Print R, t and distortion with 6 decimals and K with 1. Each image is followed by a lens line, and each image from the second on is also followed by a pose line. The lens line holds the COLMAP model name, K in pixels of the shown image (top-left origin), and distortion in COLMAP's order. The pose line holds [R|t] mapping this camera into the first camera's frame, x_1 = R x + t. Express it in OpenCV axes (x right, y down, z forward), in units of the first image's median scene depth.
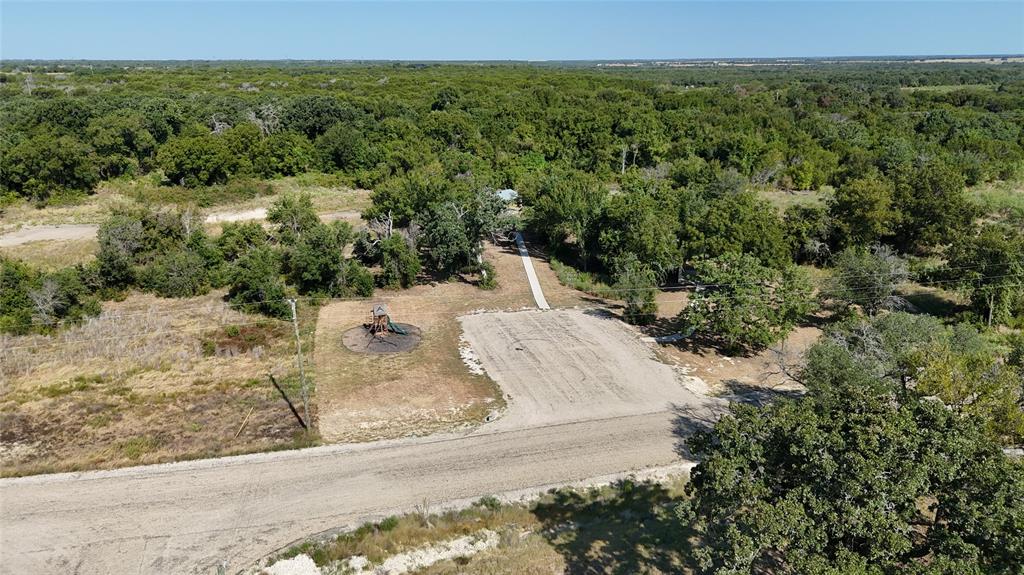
lens RADIAL K [[752.9, 0, 519.1], [0, 752.9, 284.2], [0, 0, 1]] dist [0.056098, -0.056023]
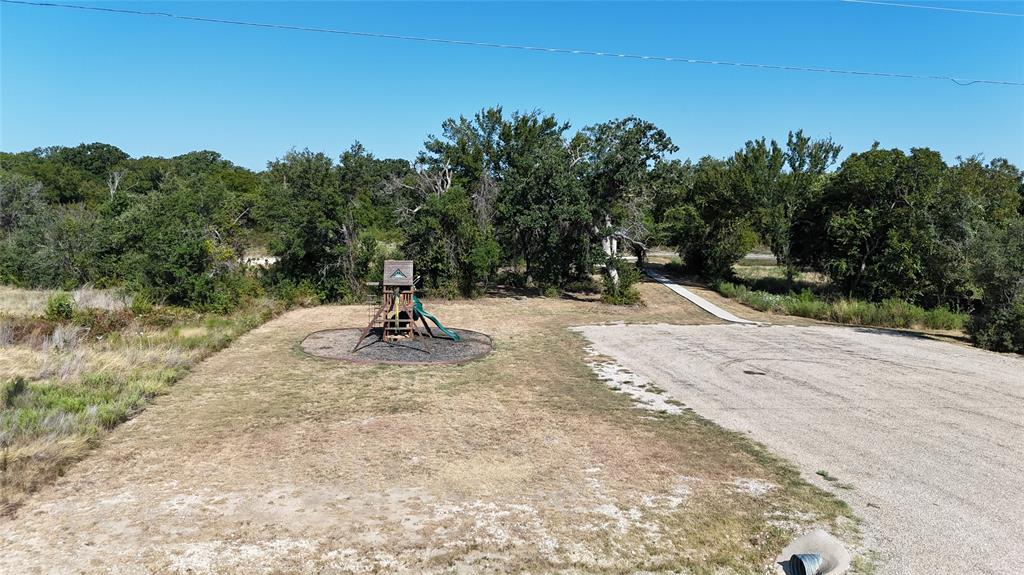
lens RADIAL K [[752.9, 0, 504.5], [0, 752.9, 287.3], [0, 0, 1]] dist [0.056098, -0.056023]
pose [[0.992237, 0.025800, -0.121654, -0.079959], [-0.046155, 0.984774, -0.167600, 0.117973], [0.115478, 0.171913, 0.978320, 0.645334]]
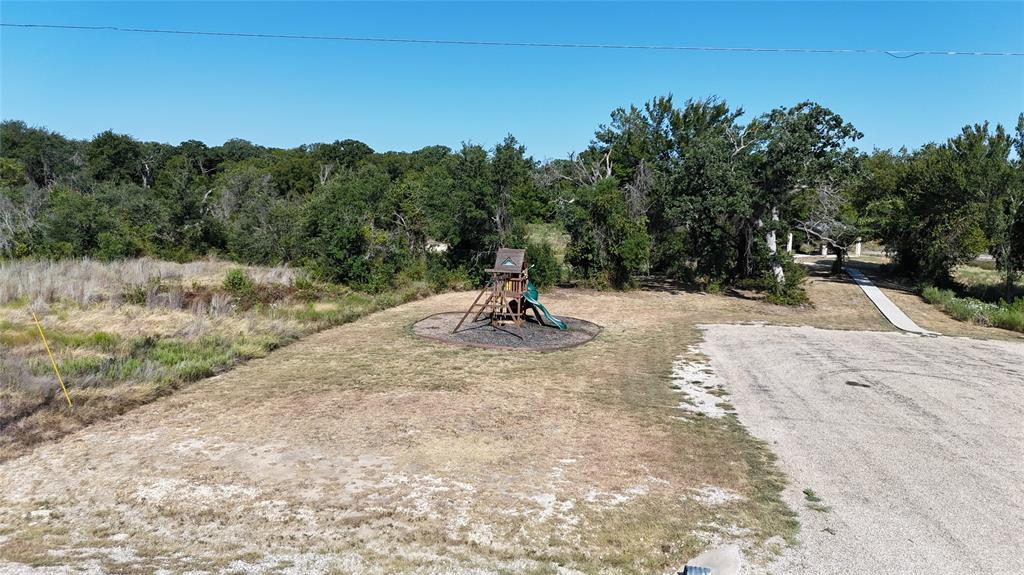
lens RADIAL K [[752.9, 0, 507.4], [0, 752.9, 287.3], [0, 0, 1]] dist [0.056098, -0.056023]
pose [[0.910024, 0.070665, -0.408488, -0.006926], [-0.134755, 0.982277, -0.130278, 0.113646], [0.392042, 0.173602, 0.903418, 0.660749]]
